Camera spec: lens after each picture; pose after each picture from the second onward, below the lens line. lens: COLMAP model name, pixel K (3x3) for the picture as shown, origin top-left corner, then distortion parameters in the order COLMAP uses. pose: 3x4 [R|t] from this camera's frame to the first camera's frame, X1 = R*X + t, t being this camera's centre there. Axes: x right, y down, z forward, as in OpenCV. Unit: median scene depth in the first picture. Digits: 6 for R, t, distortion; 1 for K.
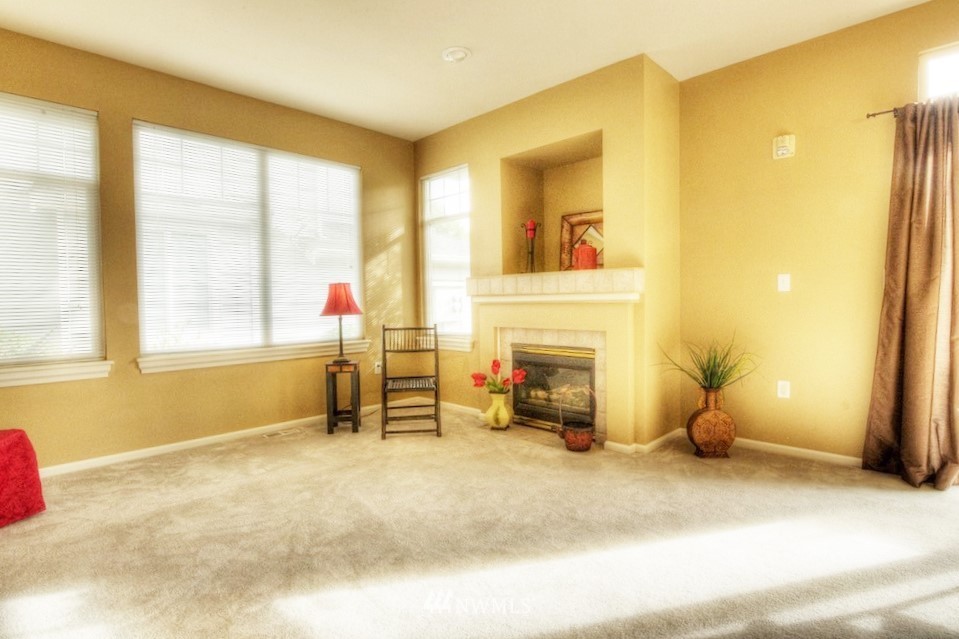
lens RADIAL K [[468.7, 0, 479.5], [0, 468.7, 319.5], [0, 0, 1]] dist [-0.000092, -0.000043]
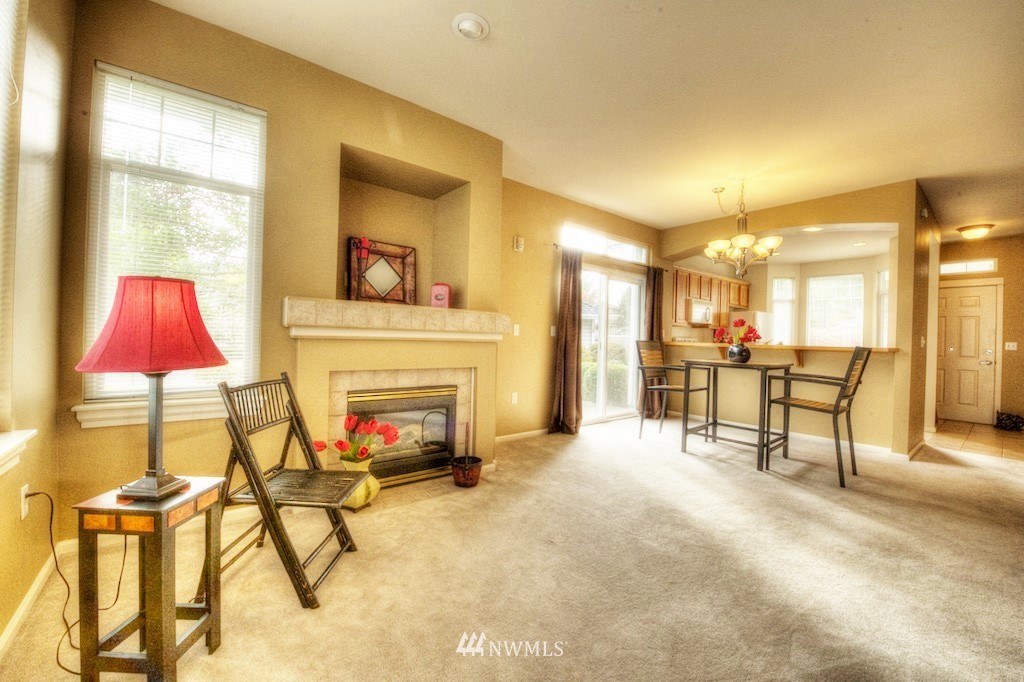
lens RADIAL K [[408.8, 0, 512.0], [0, 408.8, 341.0], [0, 0, 1]] dist [-0.001235, -0.009548]
pose [[0.118973, 0.010596, 0.992841, -0.644929], [0.010833, 0.999870, -0.011969, -0.023358], [-0.992838, 0.012179, 0.118843, 0.766743]]
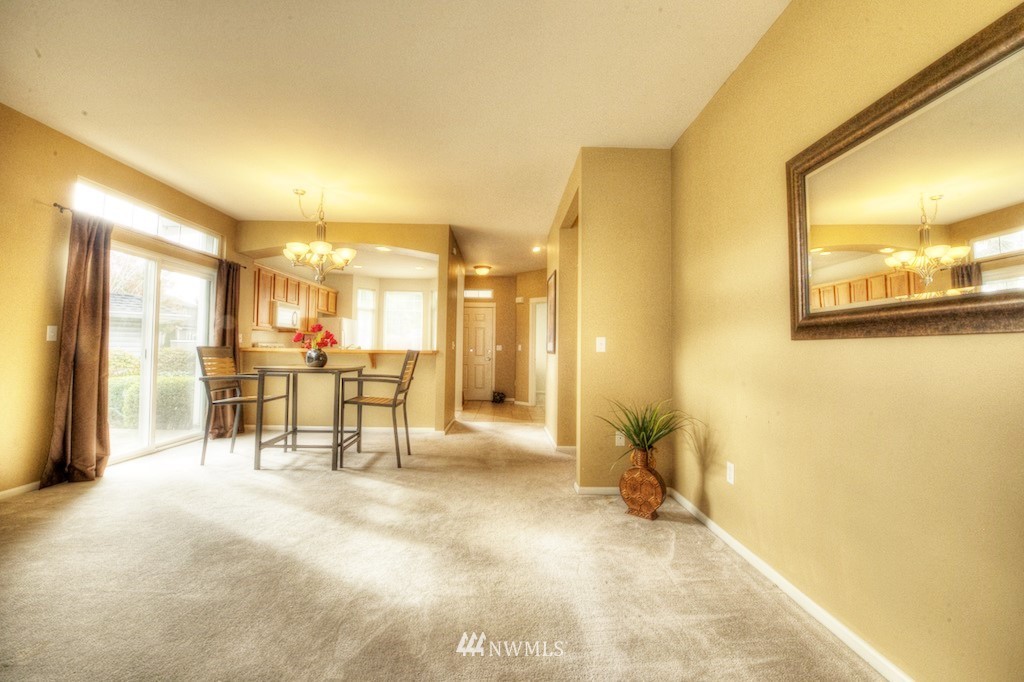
lens RADIAL K [[408.8, 0, 512.0], [0, 408.8, 341.0], [0, 0, 1]] dist [-0.001235, -0.009548]
pose [[-0.714012, 0.022763, 0.699763, -0.637468], [0.024678, 0.999669, -0.007338, -0.021892], [-0.699698, 0.012030, -0.714337, 0.711437]]
